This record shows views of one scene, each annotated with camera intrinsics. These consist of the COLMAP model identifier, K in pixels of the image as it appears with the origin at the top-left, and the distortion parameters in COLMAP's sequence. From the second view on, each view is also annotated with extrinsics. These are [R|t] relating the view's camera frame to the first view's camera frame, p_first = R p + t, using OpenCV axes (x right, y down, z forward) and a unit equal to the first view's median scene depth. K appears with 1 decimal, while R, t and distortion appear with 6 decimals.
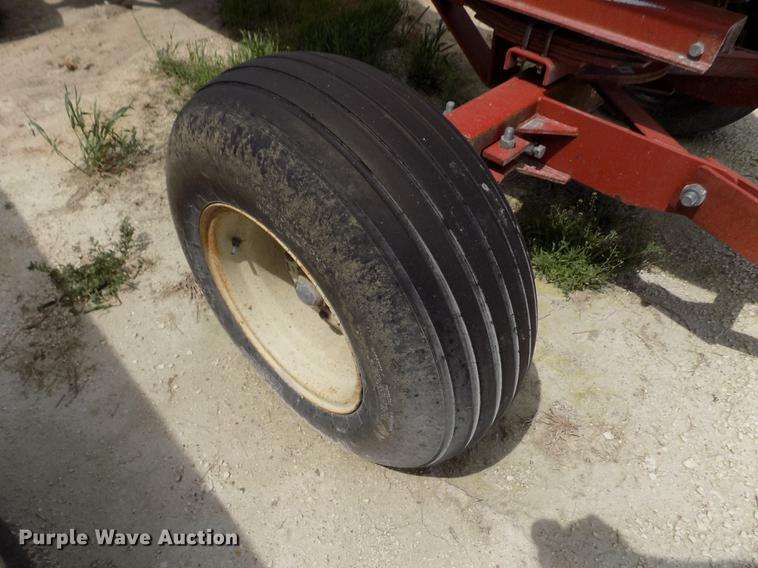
lens RADIAL K [[513.5, 0, 391.8], [0, 513.5, 279.2], [0, 0, 1]] dist [-0.052115, 0.046143]
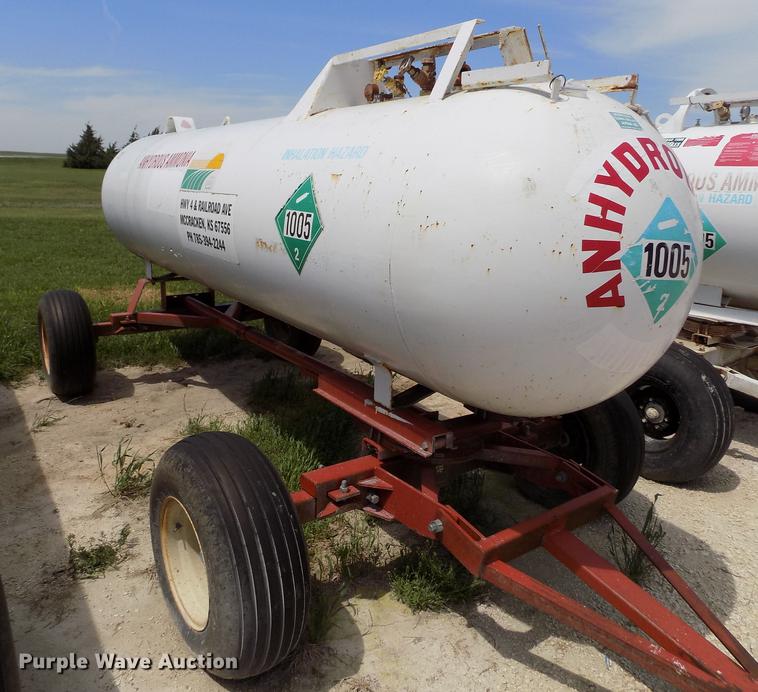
lens RADIAL K [[629.0, 0, 383.2], [0, 629.0, 341.6], [0, 0, 1]] dist [-0.042242, 0.033783]
pose [[0.986136, 0.053279, -0.157156, 0.520699], [-0.128287, 0.845491, -0.518351, 0.308460], [0.105257, 0.531325, 0.840604, -0.812446]]
